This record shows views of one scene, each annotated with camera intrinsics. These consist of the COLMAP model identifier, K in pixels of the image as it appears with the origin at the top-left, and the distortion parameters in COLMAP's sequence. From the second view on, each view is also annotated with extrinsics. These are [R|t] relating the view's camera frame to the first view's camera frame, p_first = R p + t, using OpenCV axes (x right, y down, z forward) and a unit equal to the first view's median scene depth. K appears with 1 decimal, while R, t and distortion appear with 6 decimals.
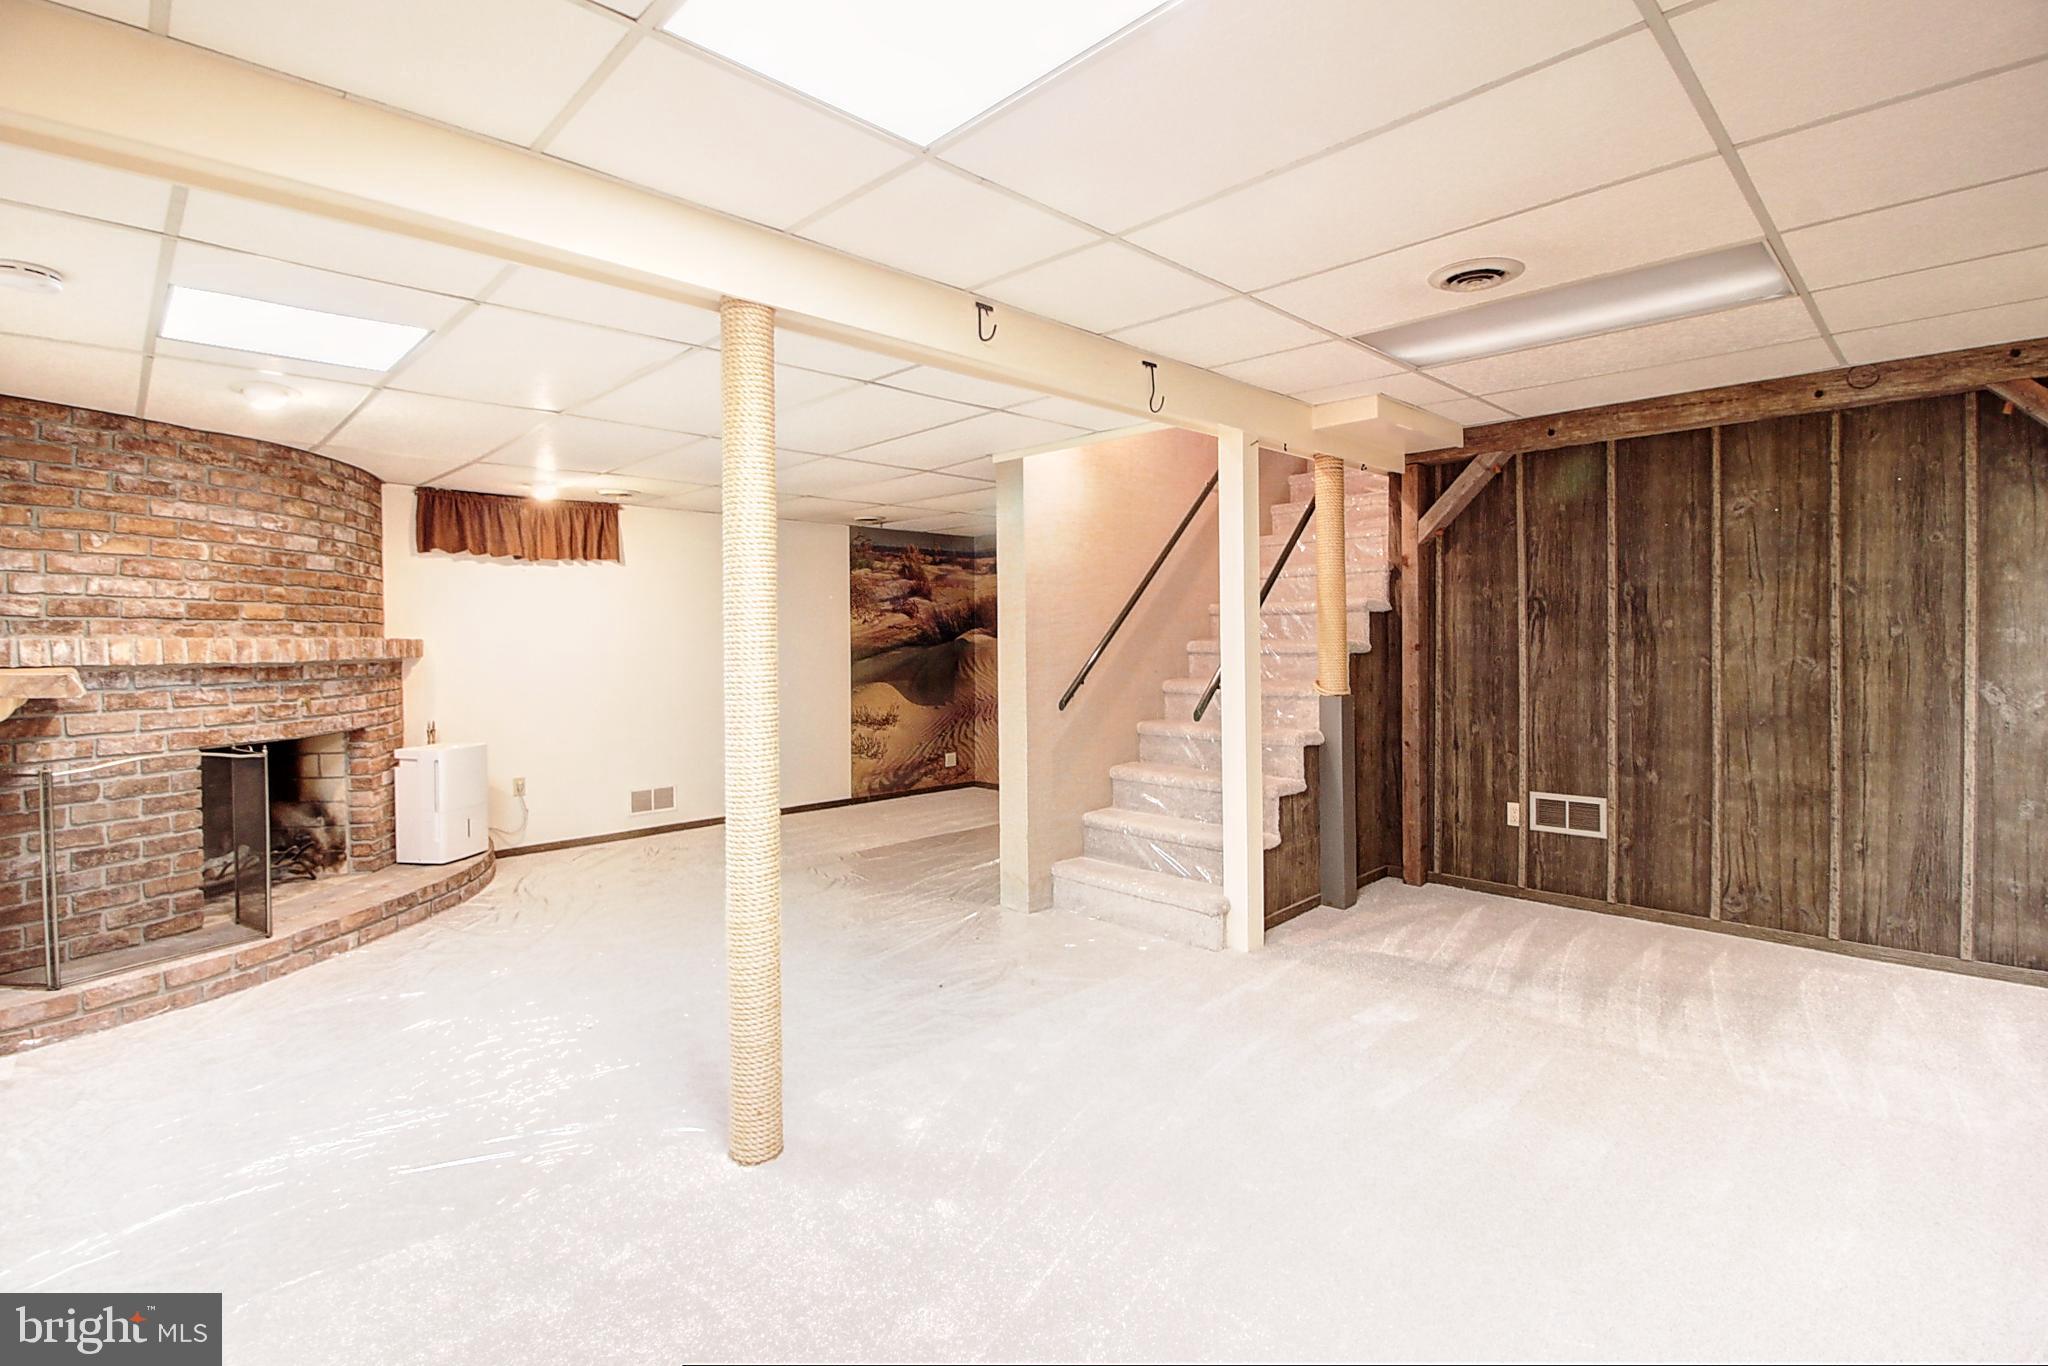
lens RADIAL K [[968.1, 0, 1038.4], [0, 968.1, 652.7], [0, 0, 1]] dist [0.012103, -0.021723]
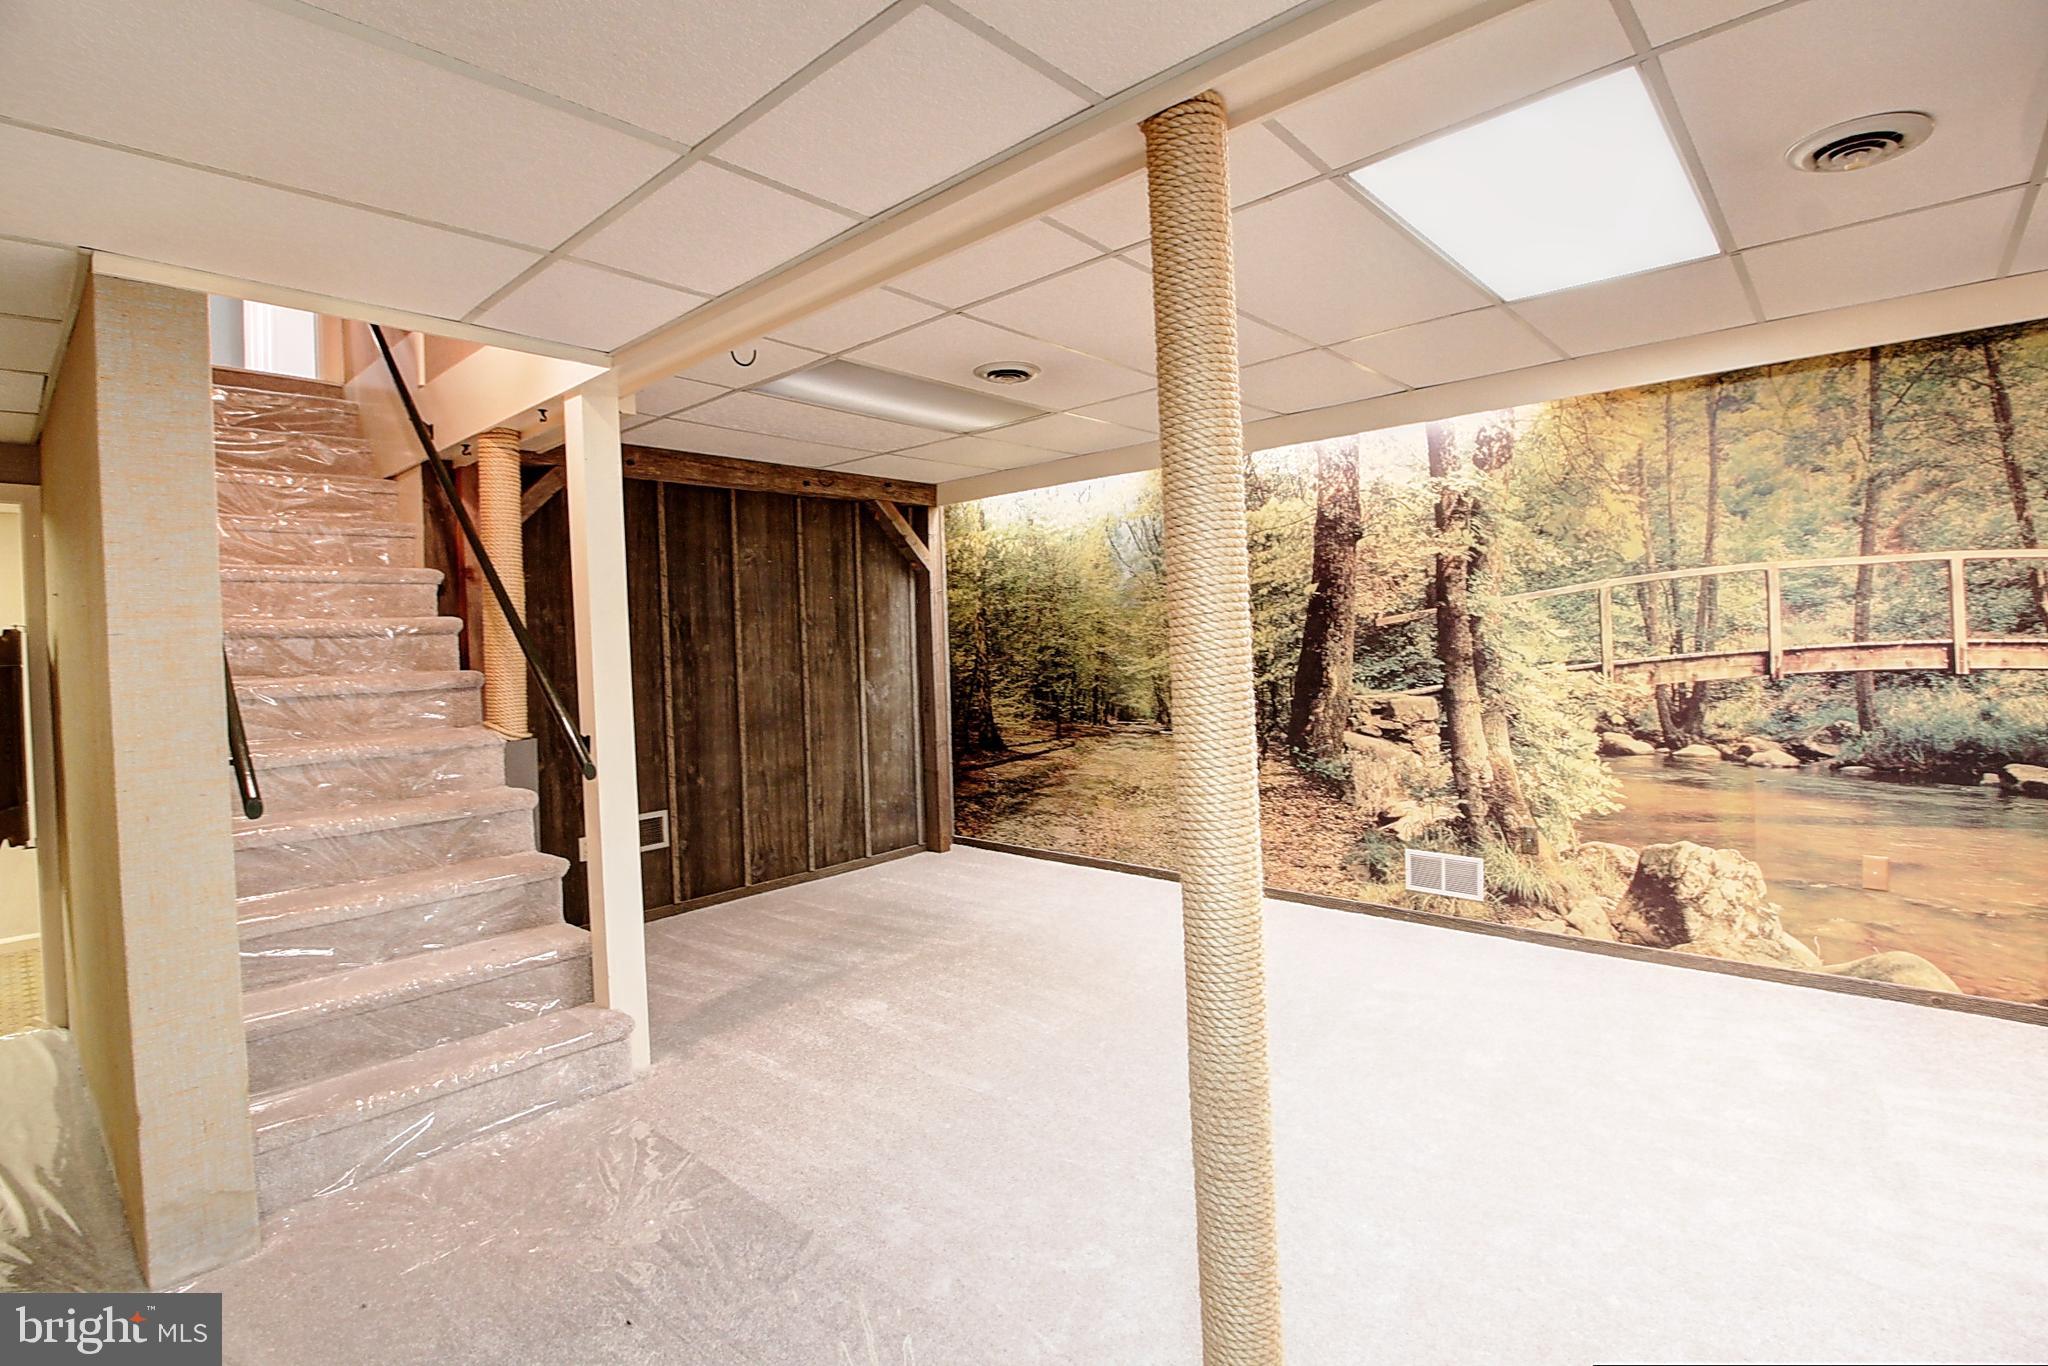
lens RADIAL K [[968.1, 0, 1038.4], [0, 968.1, 652.7], [0, 0, 1]] dist [0.012103, -0.021723]
pose [[-0.068125, -0.000865, 0.997676, -0.590451], [0.050143, 0.998733, 0.004290, -0.009935], [-0.996416, 0.050319, -0.067995, 0.730531]]
